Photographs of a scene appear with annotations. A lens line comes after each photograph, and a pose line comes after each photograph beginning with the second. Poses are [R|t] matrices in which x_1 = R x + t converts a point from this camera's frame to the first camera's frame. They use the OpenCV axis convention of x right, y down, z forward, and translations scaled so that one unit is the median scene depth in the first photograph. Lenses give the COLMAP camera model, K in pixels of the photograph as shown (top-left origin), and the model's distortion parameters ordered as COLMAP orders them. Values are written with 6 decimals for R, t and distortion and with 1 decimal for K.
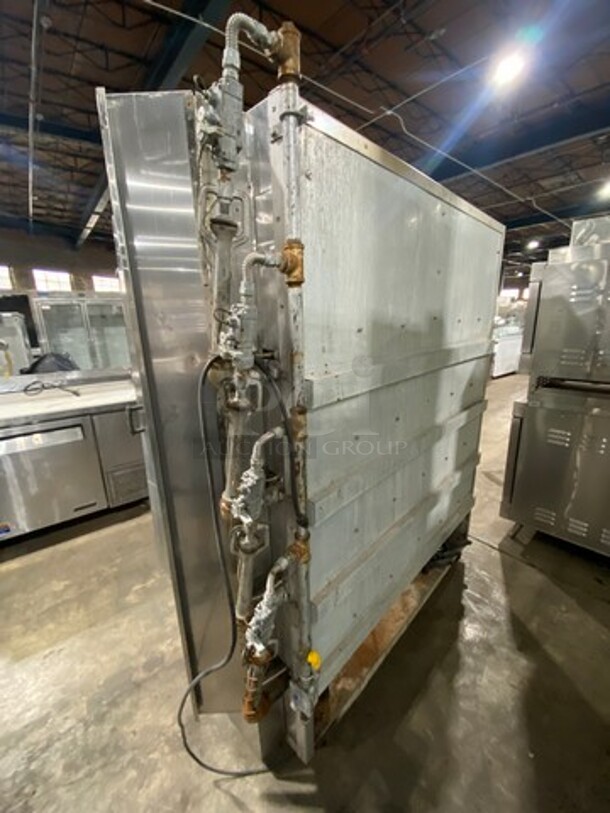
lens RADIAL K [[333.8, 0, 305.0], [0, 333.8, 406.5], [0, 0, 1]] dist [0.001646, -0.012024]
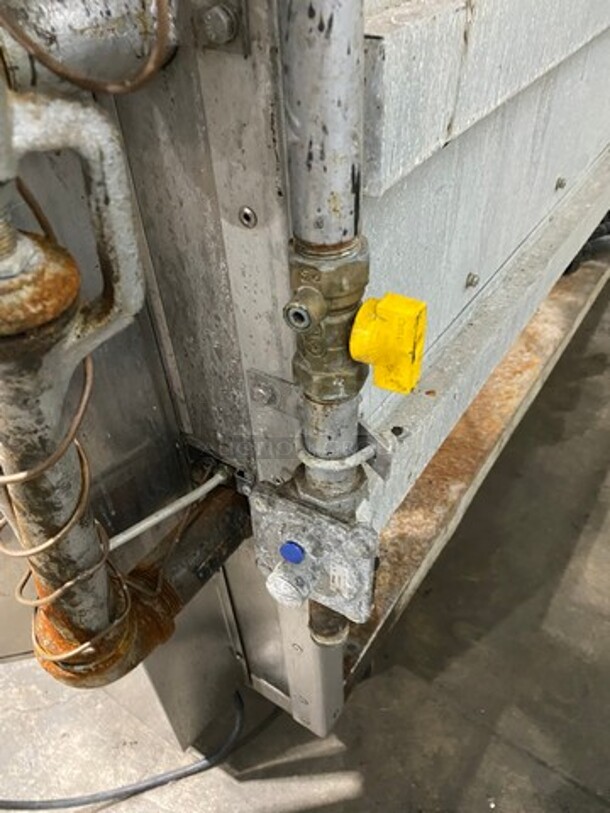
lens RADIAL K [[619.0, 0, 305.0], [0, 619.0, 406.5], [0, 0, 1]] dist [0.005871, 0.002924]
pose [[0.986721, -0.122608, 0.106536, -0.038059], [0.066887, 0.904424, 0.421359, 0.513598], [-0.148015, -0.408638, 0.900615, 0.561685]]
